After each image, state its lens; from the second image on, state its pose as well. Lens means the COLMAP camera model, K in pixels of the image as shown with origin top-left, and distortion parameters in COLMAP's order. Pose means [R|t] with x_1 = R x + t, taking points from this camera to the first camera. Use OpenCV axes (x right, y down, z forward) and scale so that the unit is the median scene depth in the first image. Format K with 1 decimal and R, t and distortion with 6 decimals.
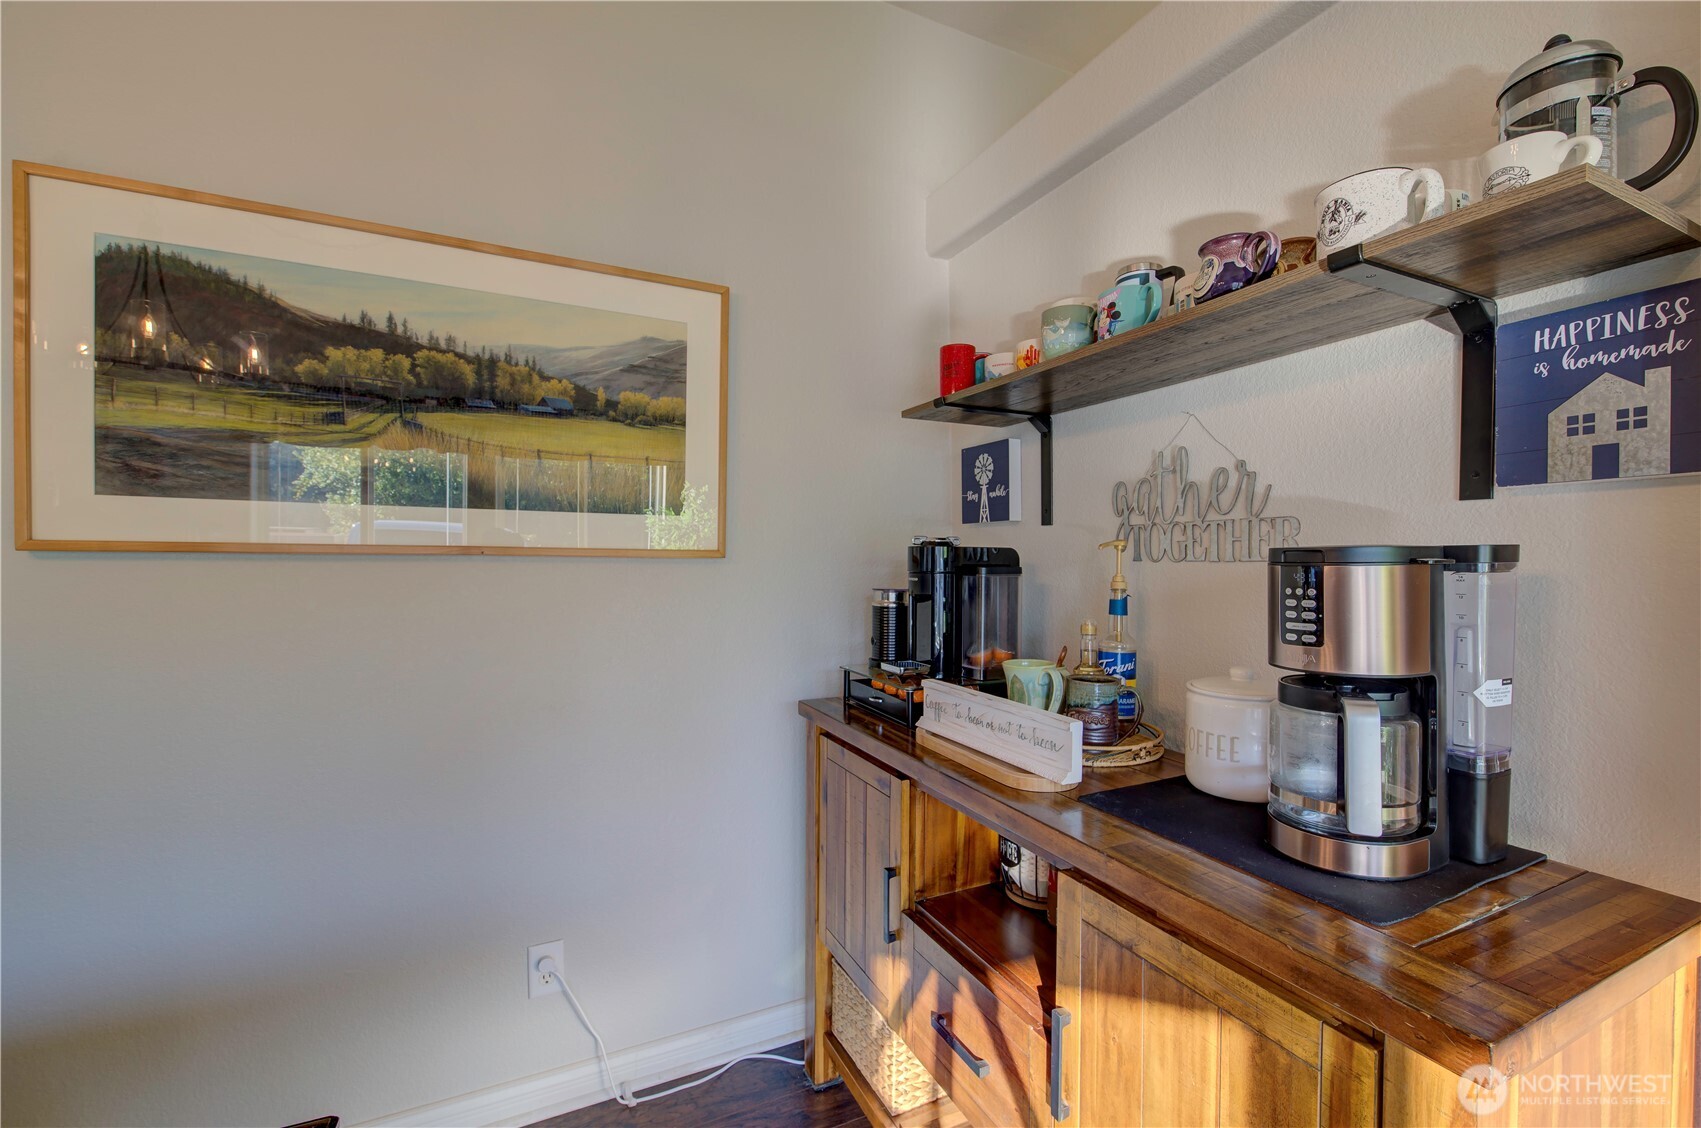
lens RADIAL K [[729.3, 0, 844.8], [0, 729.3, 568.7], [0, 0, 1]] dist [-0.001316, 0.000989]
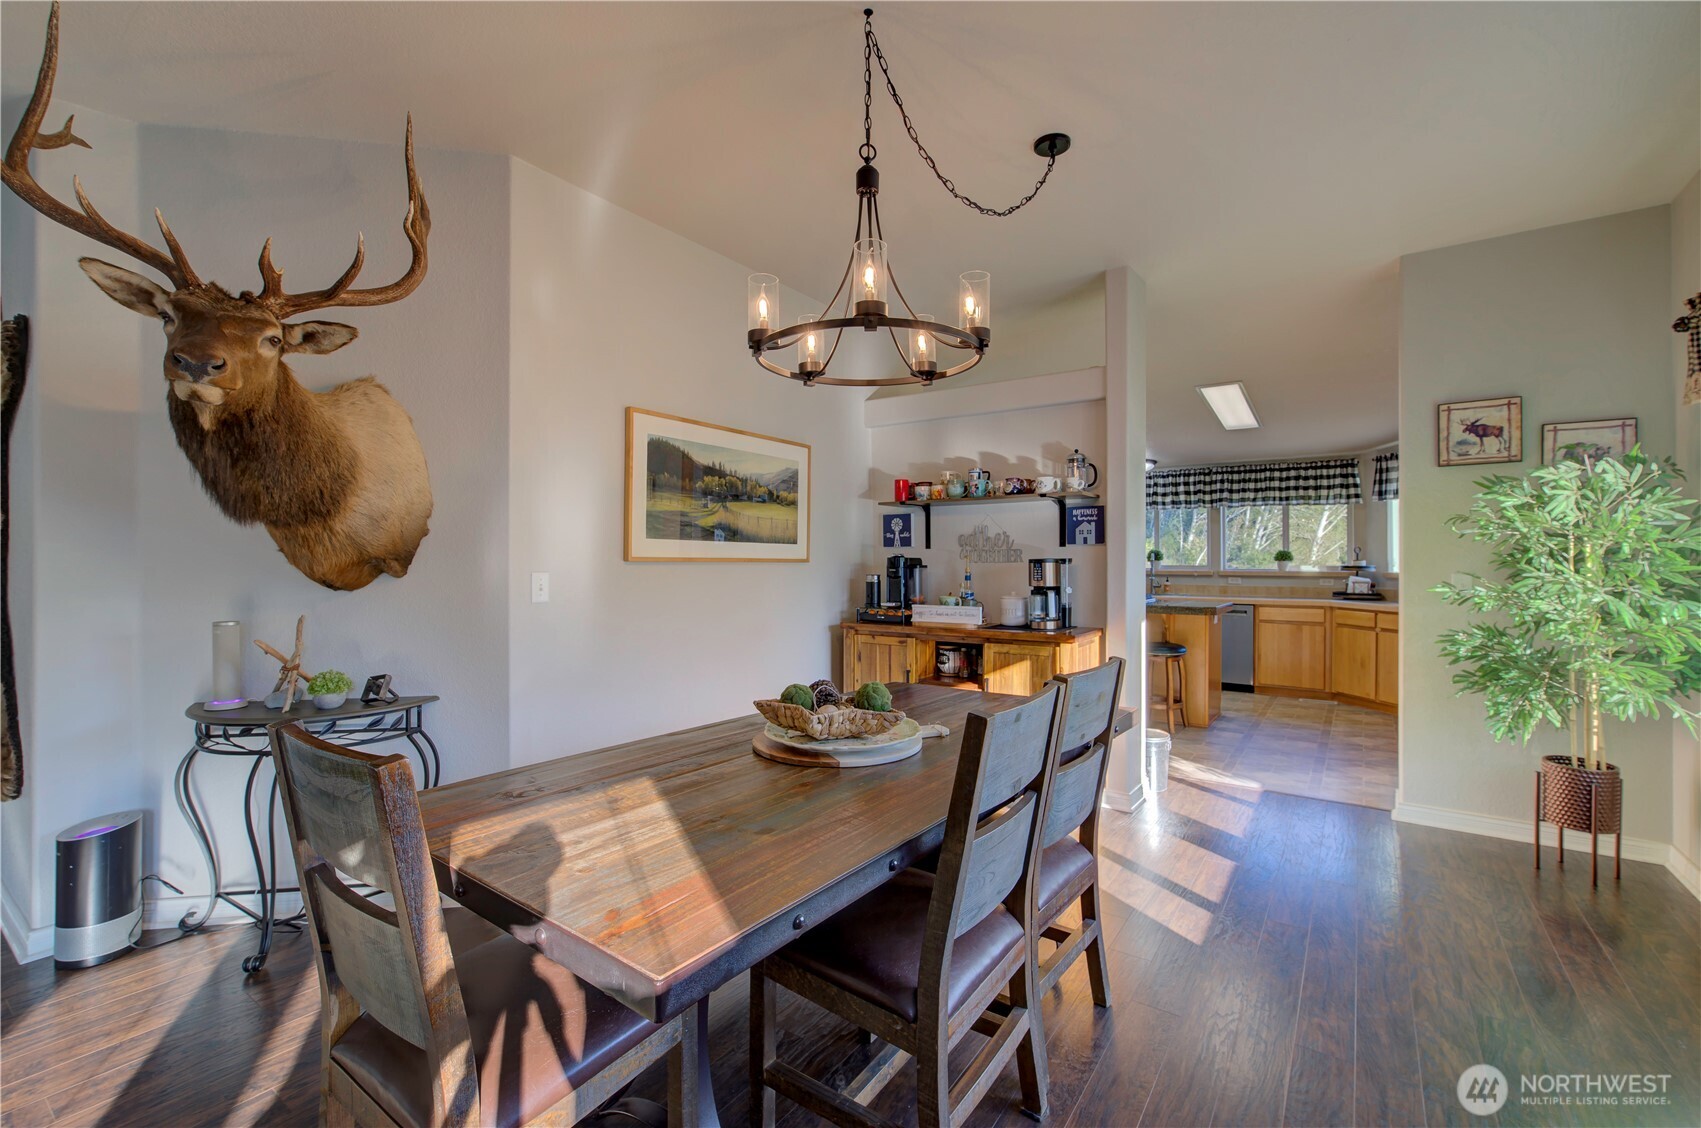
lens RADIAL K [[729.3, 0, 848.3], [0, 729.3, 555.2], [0, 0, 1]] dist [-0.001316, 0.000989]
pose [[0.870553, -0.002394, 0.492069, -1.369643], [0.012260, 0.999783, -0.016826, 0.004208], [-0.491922, 0.020680, 0.870394, -1.231653]]
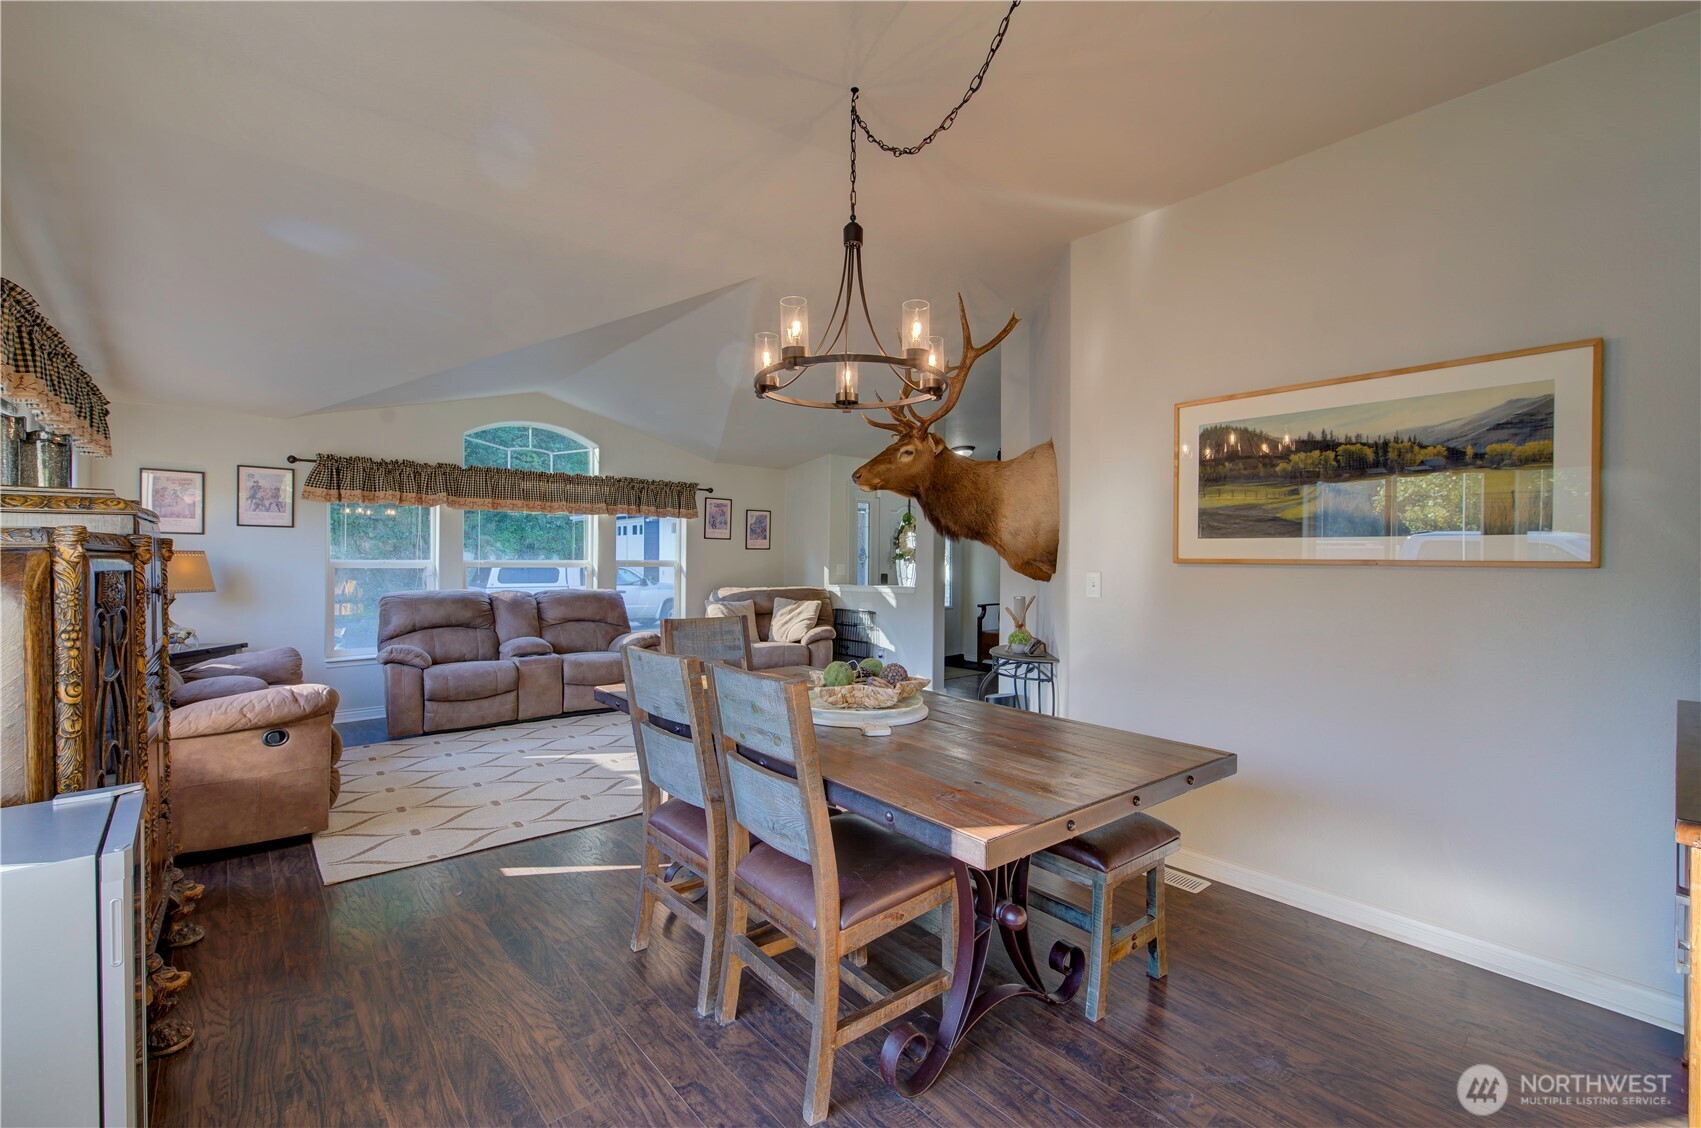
lens RADIAL K [[729.3, 0, 856.4], [0, 729.3, 563.6], [0, 0, 1]] dist [-0.001316, 0.000989]
pose [[0.277994, -0.005649, -0.960566, 0.732179], [-0.020943, 0.999709, -0.011940, 0.022699], [0.960355, 0.023437, 0.277795, -0.556496]]
